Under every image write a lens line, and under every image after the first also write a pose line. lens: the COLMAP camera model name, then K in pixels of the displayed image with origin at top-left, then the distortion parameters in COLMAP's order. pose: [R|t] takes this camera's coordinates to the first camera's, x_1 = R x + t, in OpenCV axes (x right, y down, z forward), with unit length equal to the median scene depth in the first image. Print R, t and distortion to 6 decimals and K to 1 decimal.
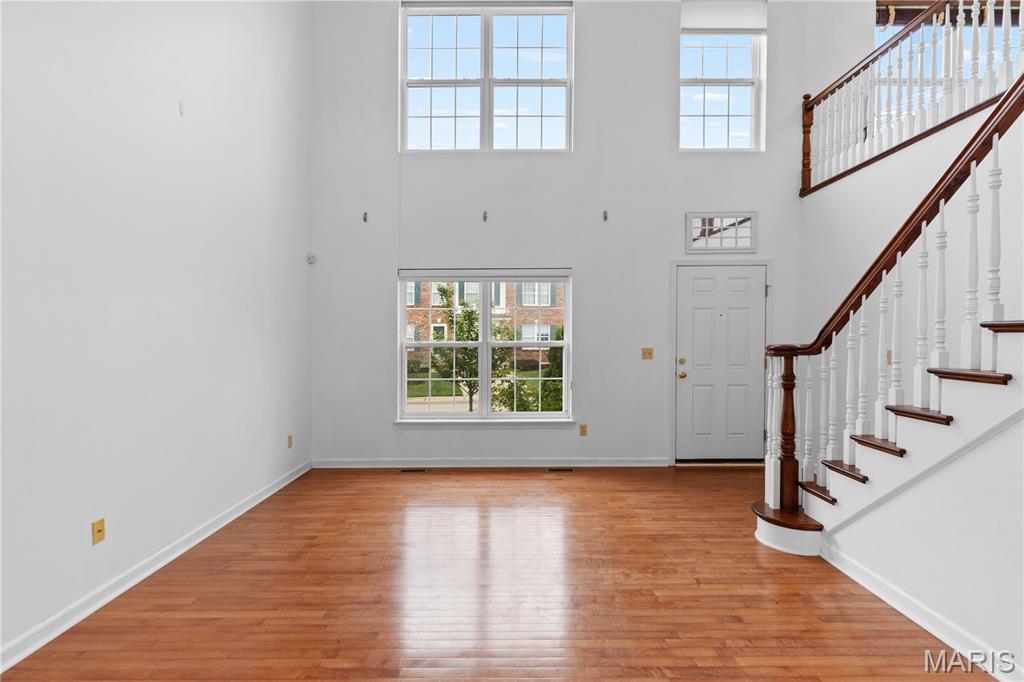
lens RADIAL K [[464.9, 0, 514.6], [0, 464.9, 341.8], [0, 0, 1]] dist [0.001660, 0.000456]
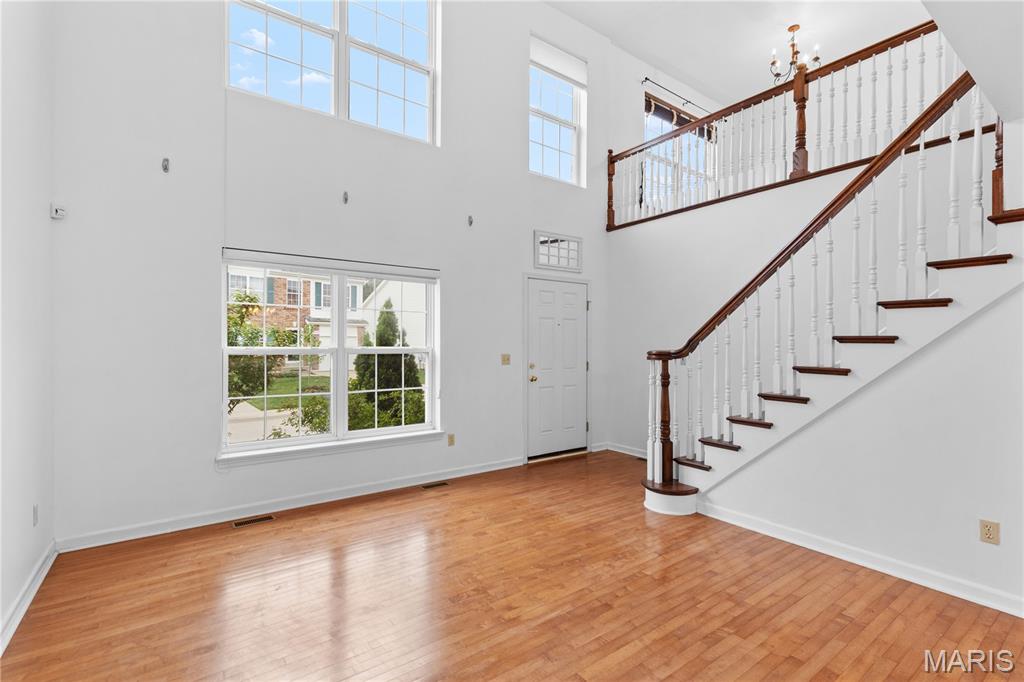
lens RADIAL K [[464.9, 0, 522.4], [0, 464.9, 348.2], [0, 0, 1]] dist [0.001660, 0.000456]
pose [[0.806758, 0.001860, 0.590879, -0.333027], [-0.001259, 0.999998, -0.001429, 0.001362], [-0.590881, 0.000409, 0.806759, 0.153168]]
